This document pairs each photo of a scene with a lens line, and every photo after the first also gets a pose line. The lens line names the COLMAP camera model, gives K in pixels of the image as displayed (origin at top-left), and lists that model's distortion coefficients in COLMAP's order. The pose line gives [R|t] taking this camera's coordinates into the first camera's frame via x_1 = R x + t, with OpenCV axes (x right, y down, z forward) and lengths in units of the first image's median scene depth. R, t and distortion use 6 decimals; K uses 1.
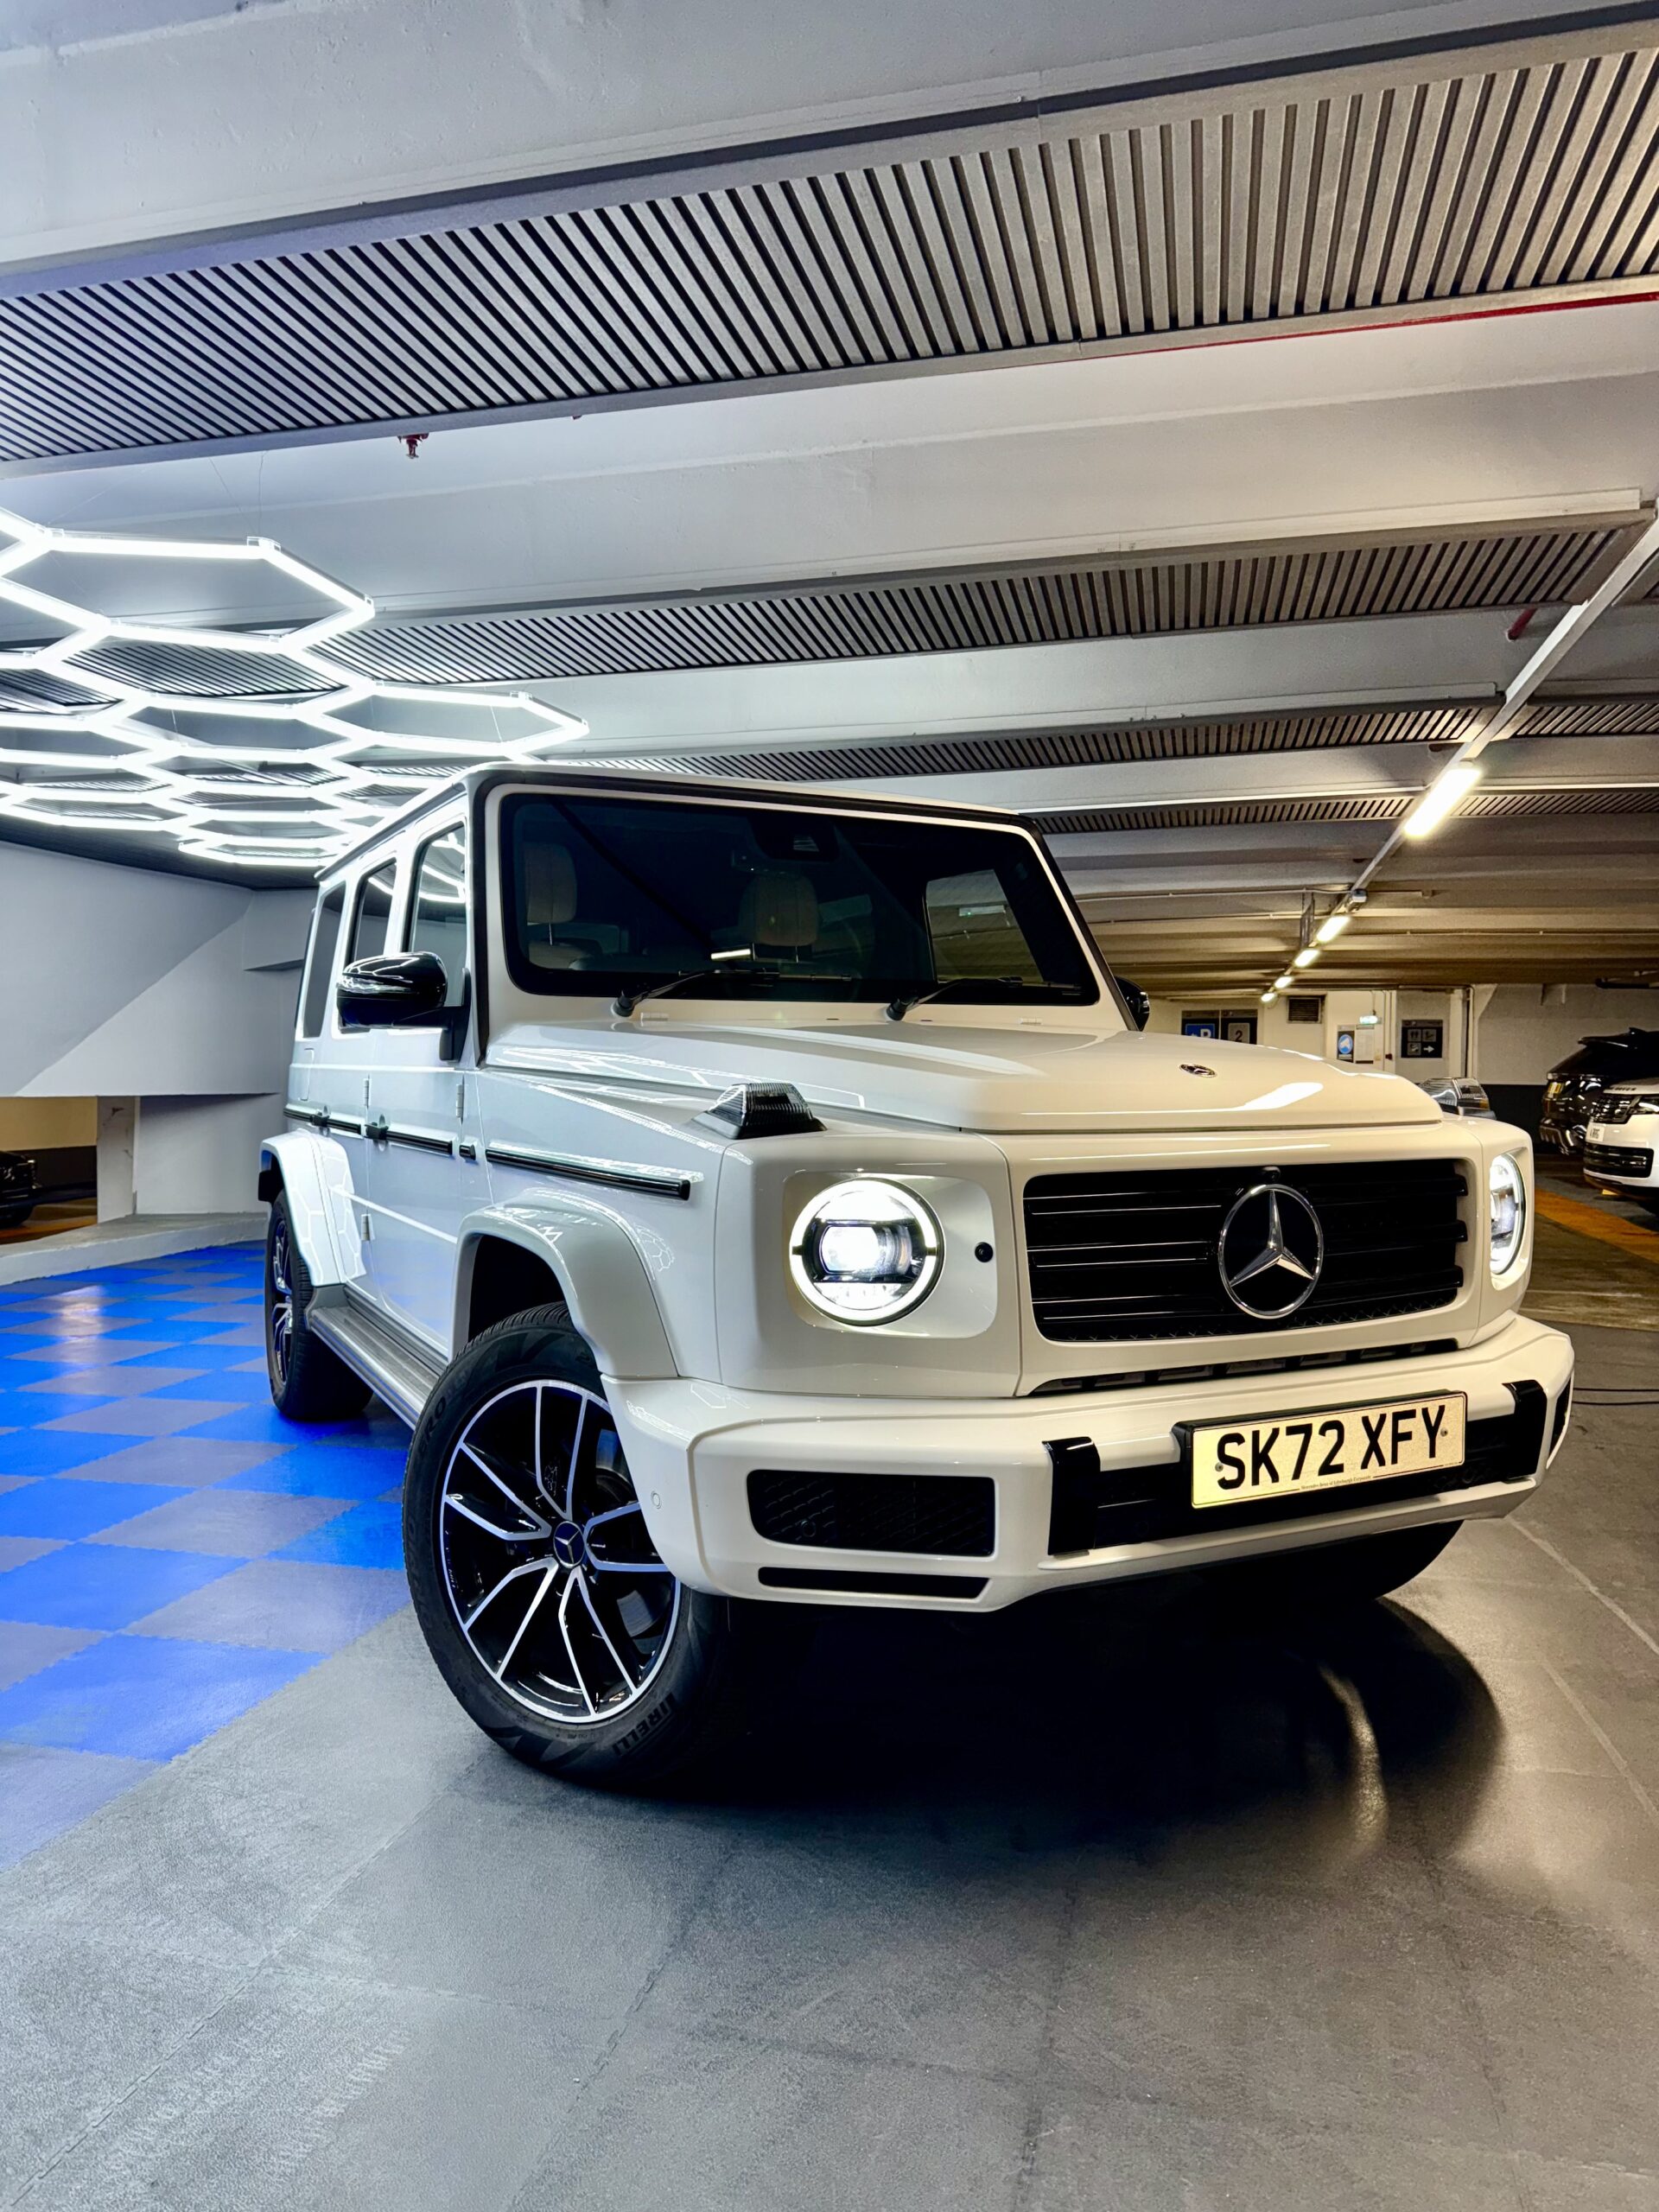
lens RADIAL K [[1529.5, 0, 829.5], [0, 1529.5, 1106.0], [0, 0, 1]] dist [0.173974, -0.357394]
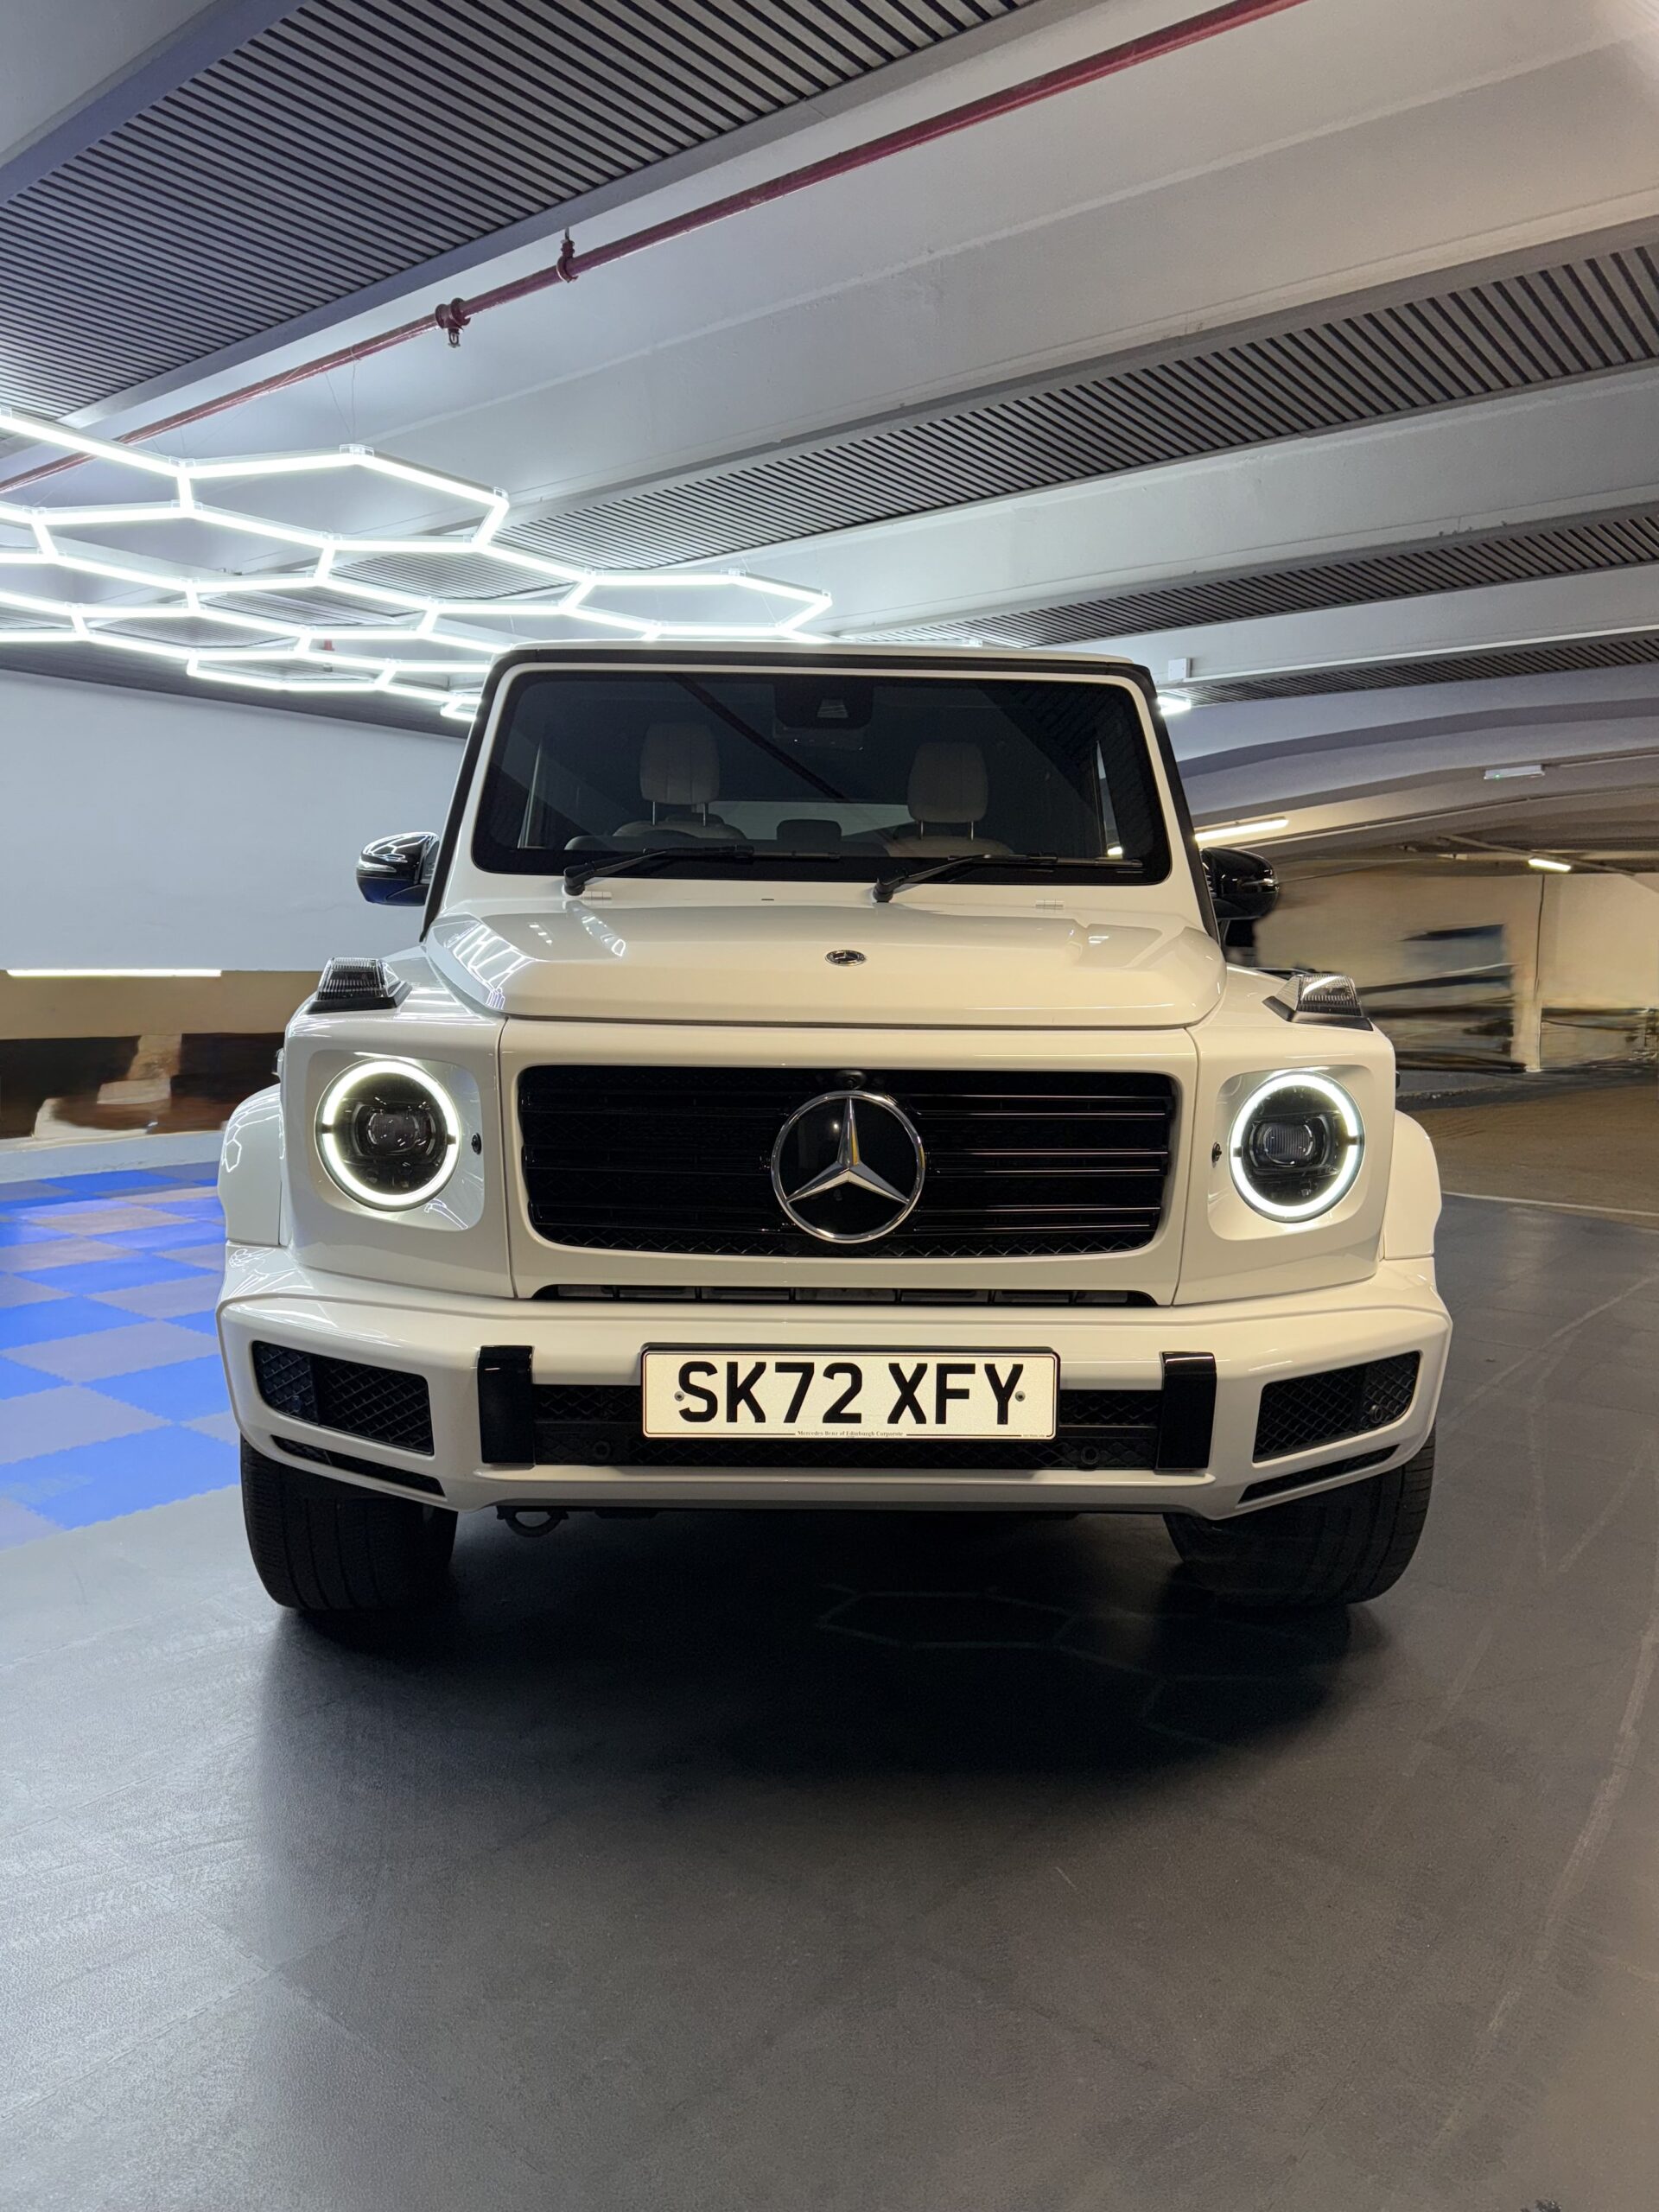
lens RADIAL K [[1529.5, 0, 829.5], [0, 1529.5, 1106.0], [0, 0, 1]] dist [0.173974, -0.357394]
pose [[0.901675, 0.060742, -0.428127, 0.647619], [-0.028539, 0.996285, 0.081246, -0.009966], [0.431472, -0.061039, 0.900059, 0.223242]]
